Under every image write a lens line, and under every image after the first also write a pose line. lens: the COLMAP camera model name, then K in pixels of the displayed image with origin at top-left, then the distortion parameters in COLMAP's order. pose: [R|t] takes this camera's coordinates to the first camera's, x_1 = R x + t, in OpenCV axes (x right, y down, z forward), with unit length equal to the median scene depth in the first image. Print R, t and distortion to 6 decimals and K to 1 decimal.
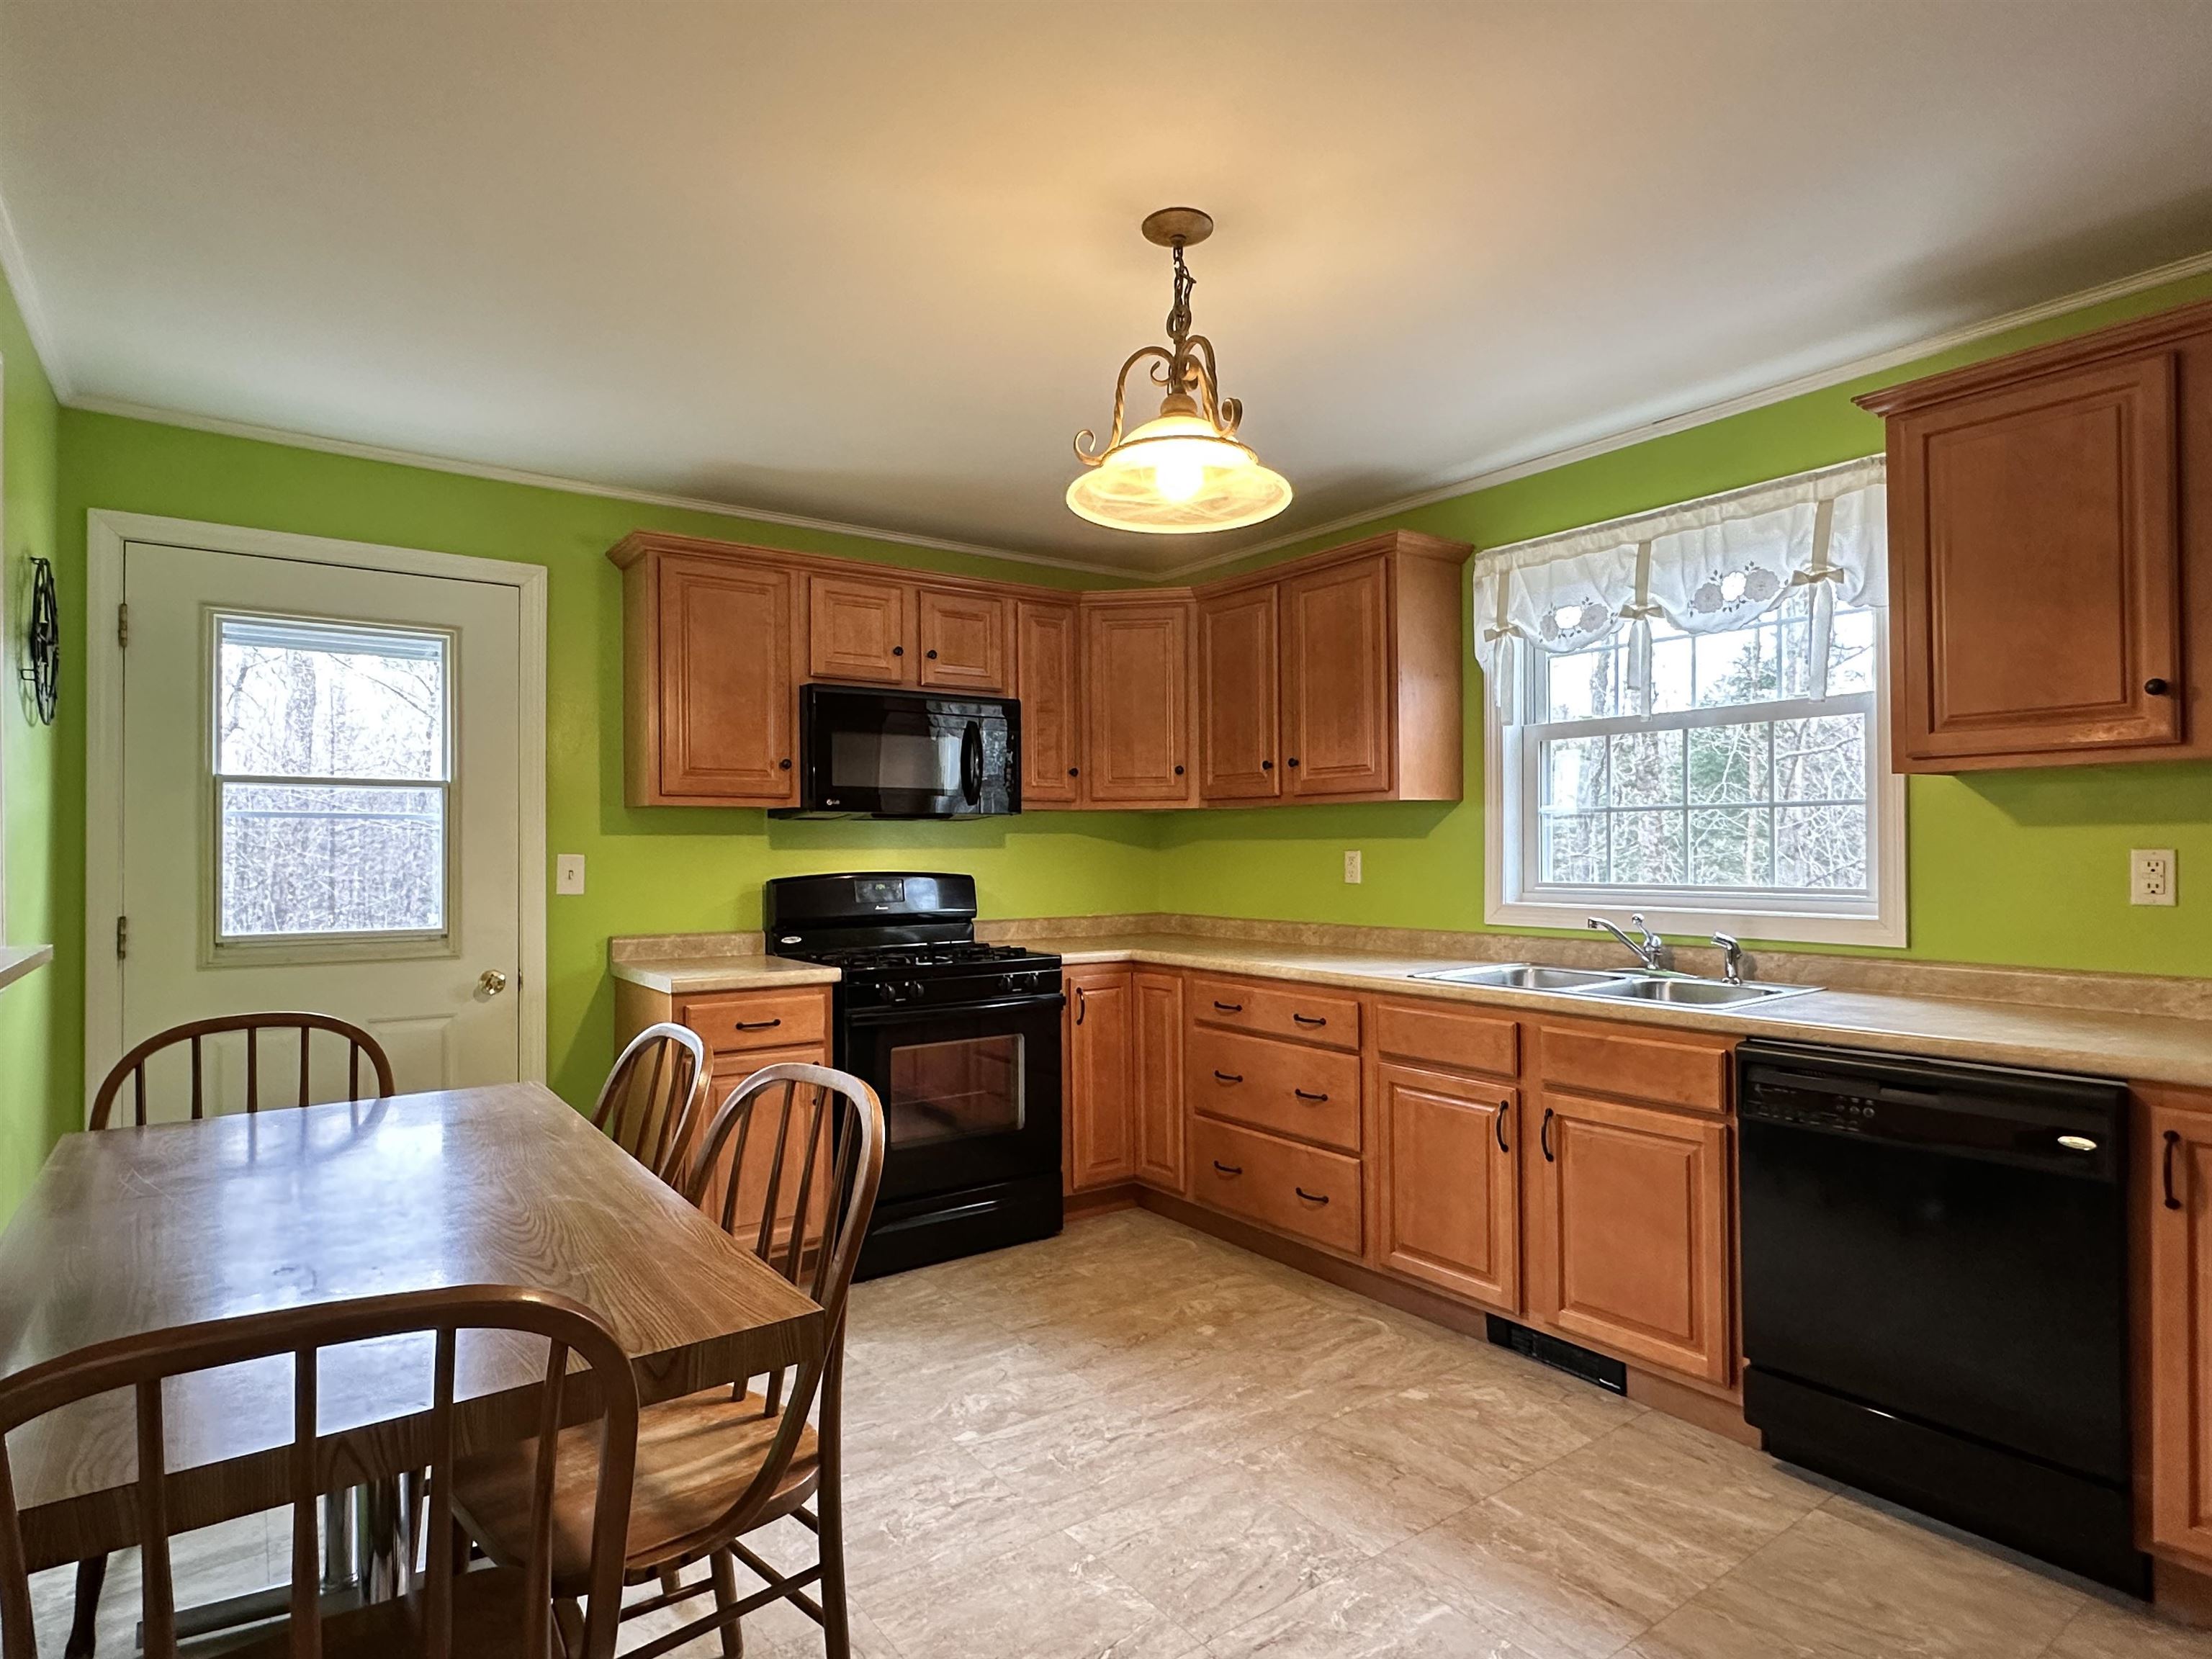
lens RADIAL K [[1195.0, 0, 1105.3], [0, 1195.0, 840.7], [0, 0, 1]] dist [-0.004599, -0.000180]
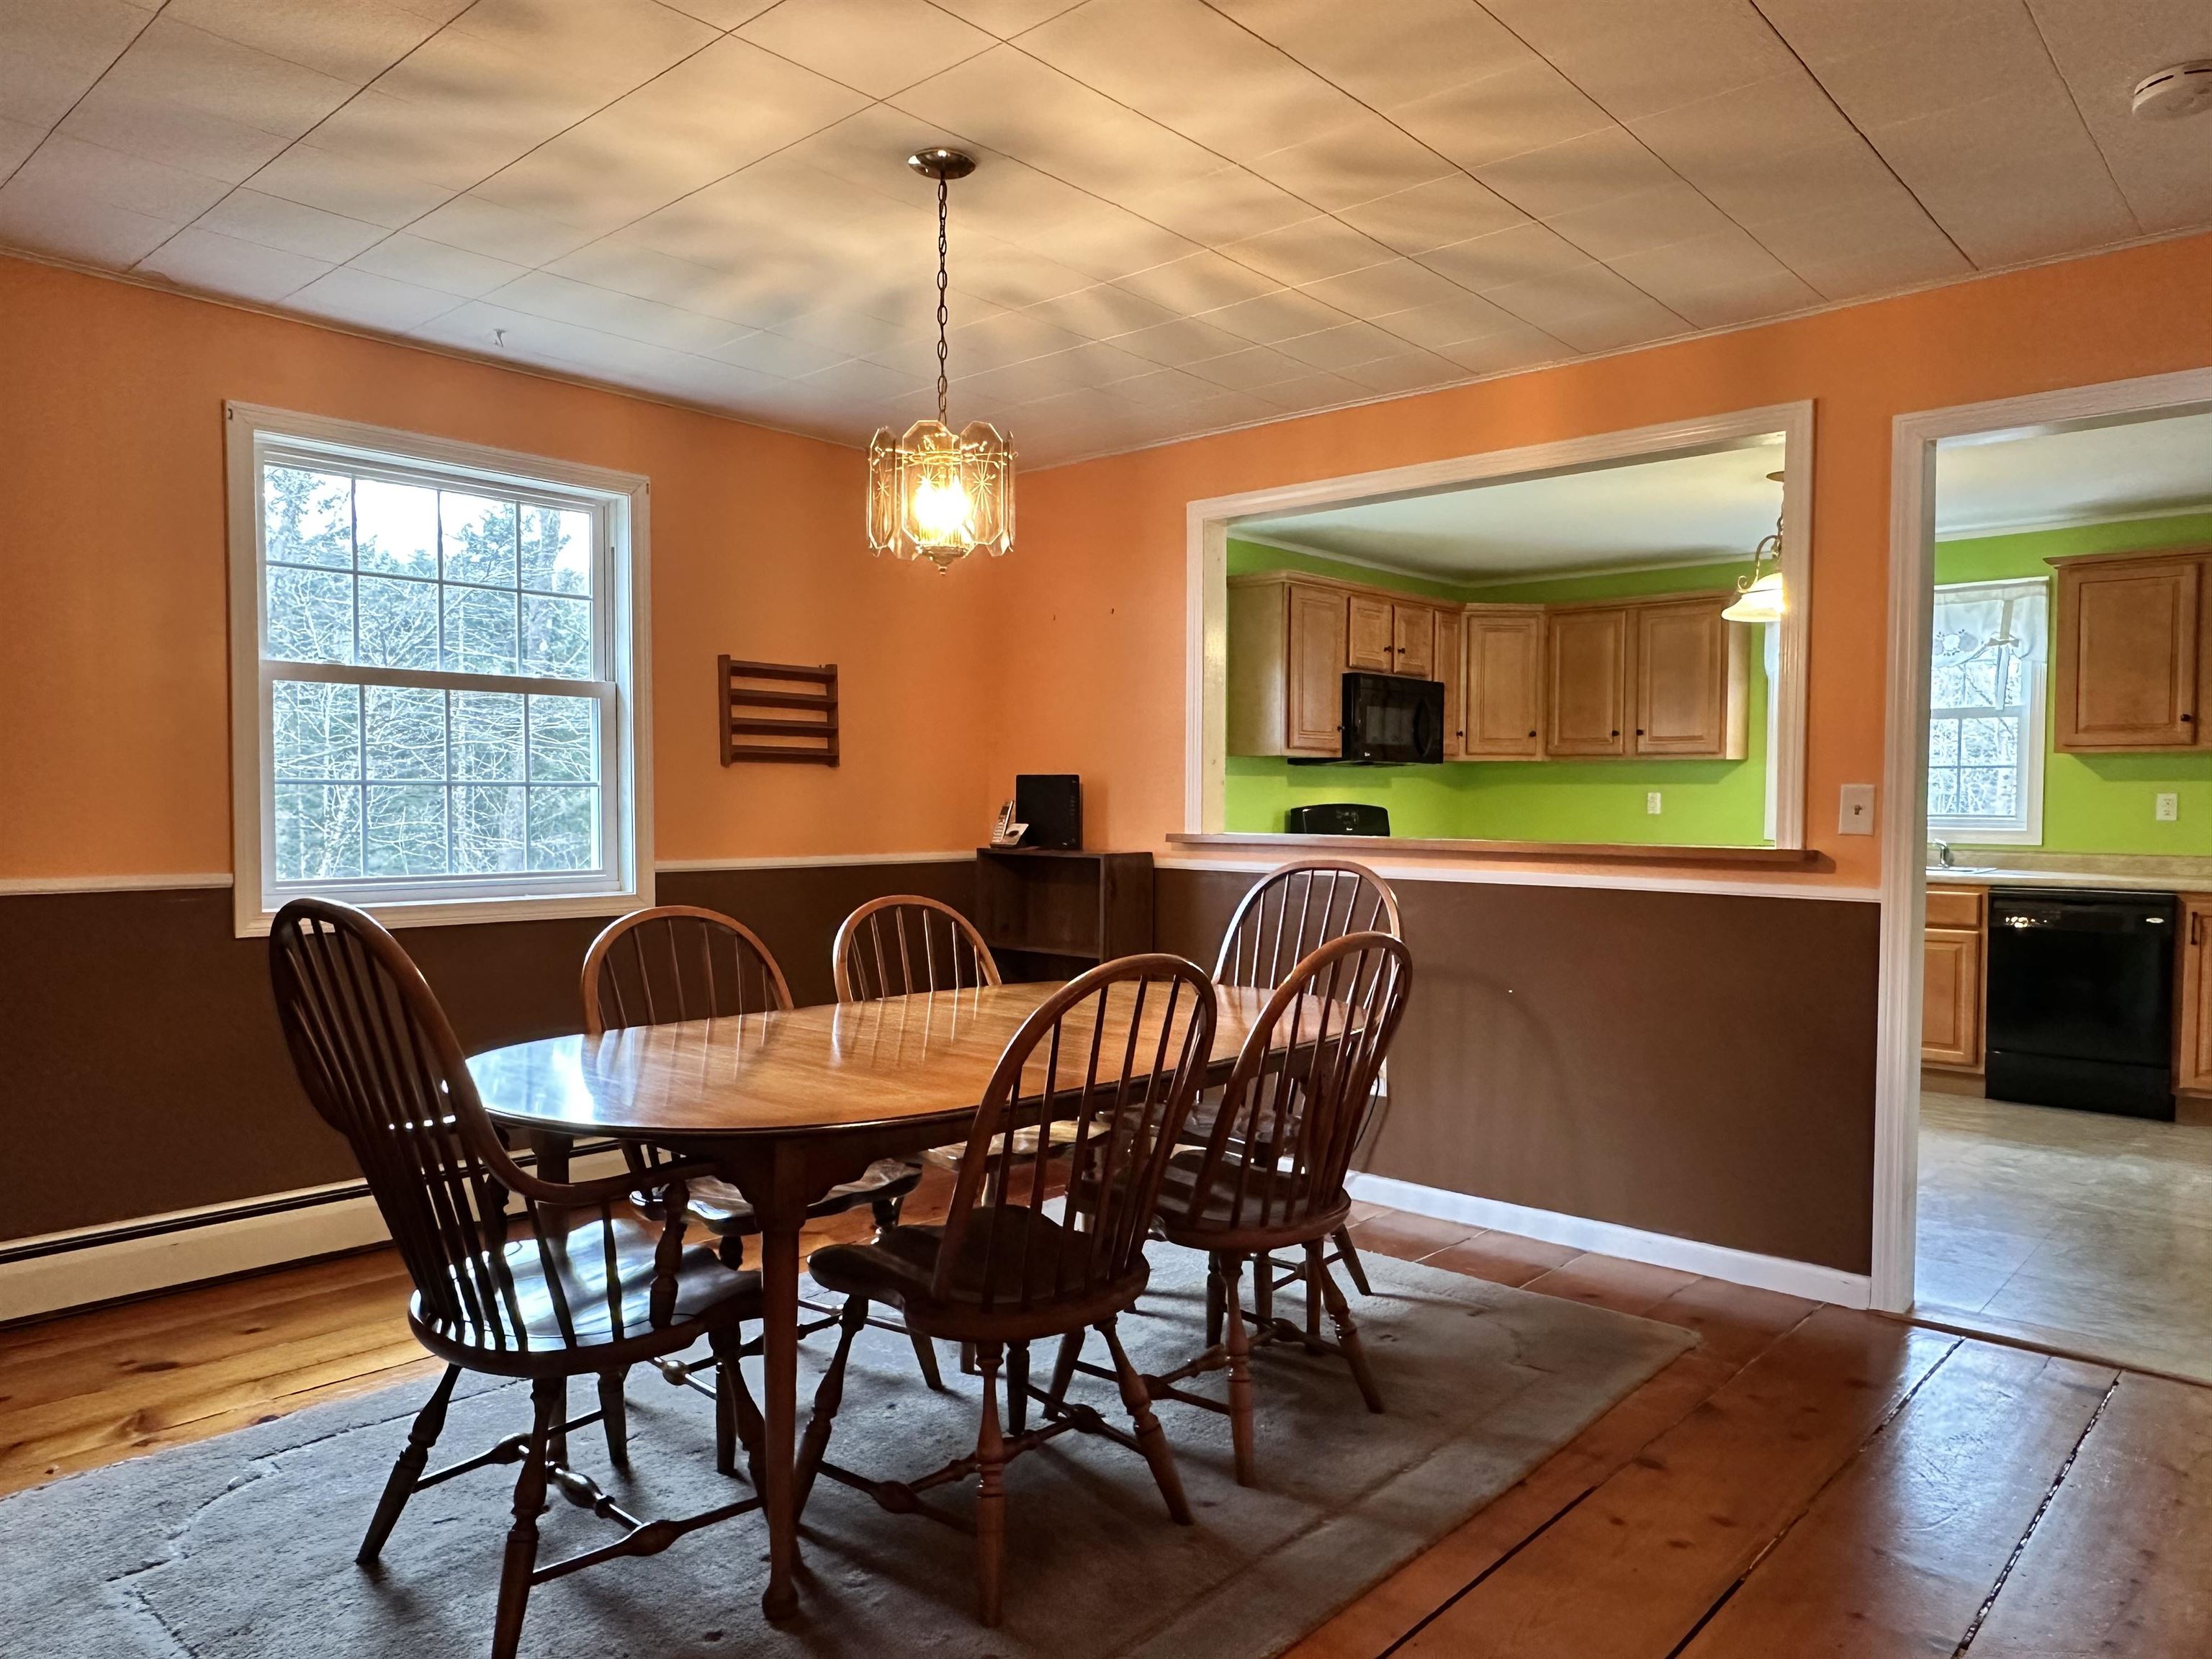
lens RADIAL K [[1462.4, 0, 1096.9], [0, 1462.4, 856.7], [0, 0, 1]] dist [-0.003754, -0.006951]
pose [[0.979921, 0.001949, 0.199376, -0.991251], [-0.011447, 0.998853, 0.046496, 0.014546], [-0.199057, -0.047845, 0.978819, -0.757860]]
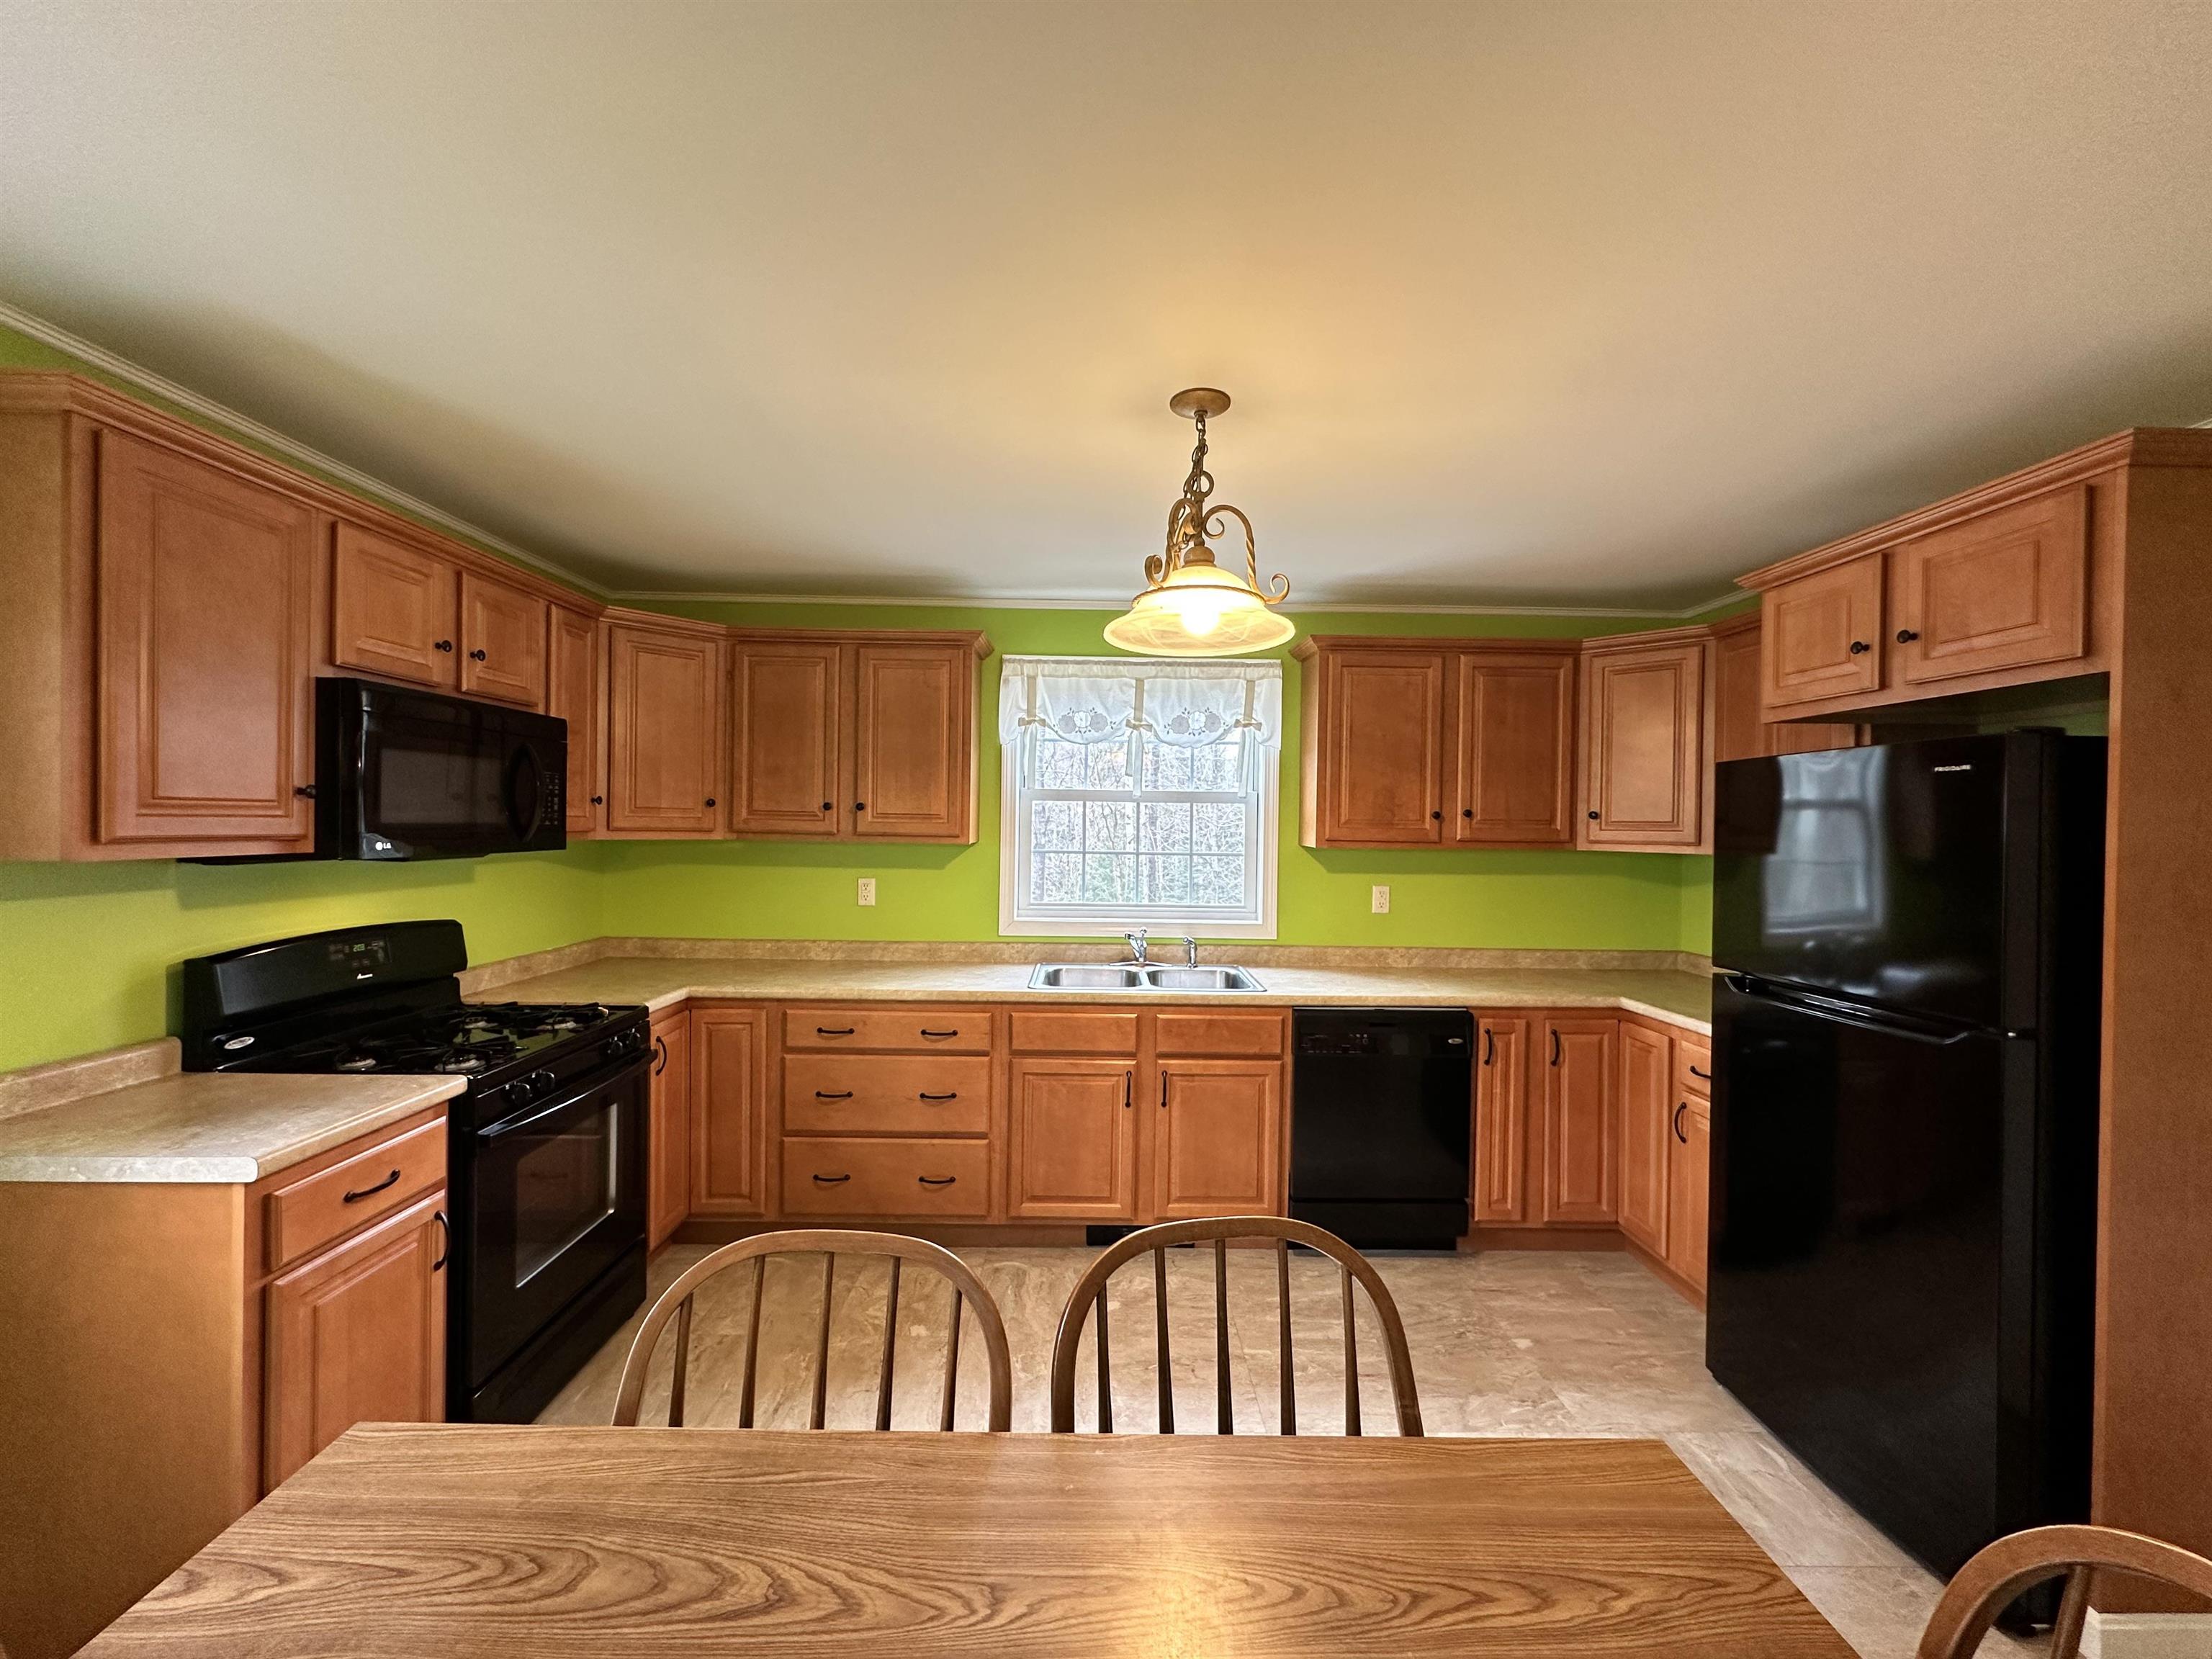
lens RADIAL K [[883.1, 0, 1107.6], [0, 883.1, 829.6], [0, 0, 1]] dist [-0.001719, -0.000380]
pose [[0.573872, 0.008978, 0.818896, -0.451314], [-0.025504, 0.999651, 0.006914, -0.062365], [-0.818548, -0.024853, 0.573901, 0.360922]]
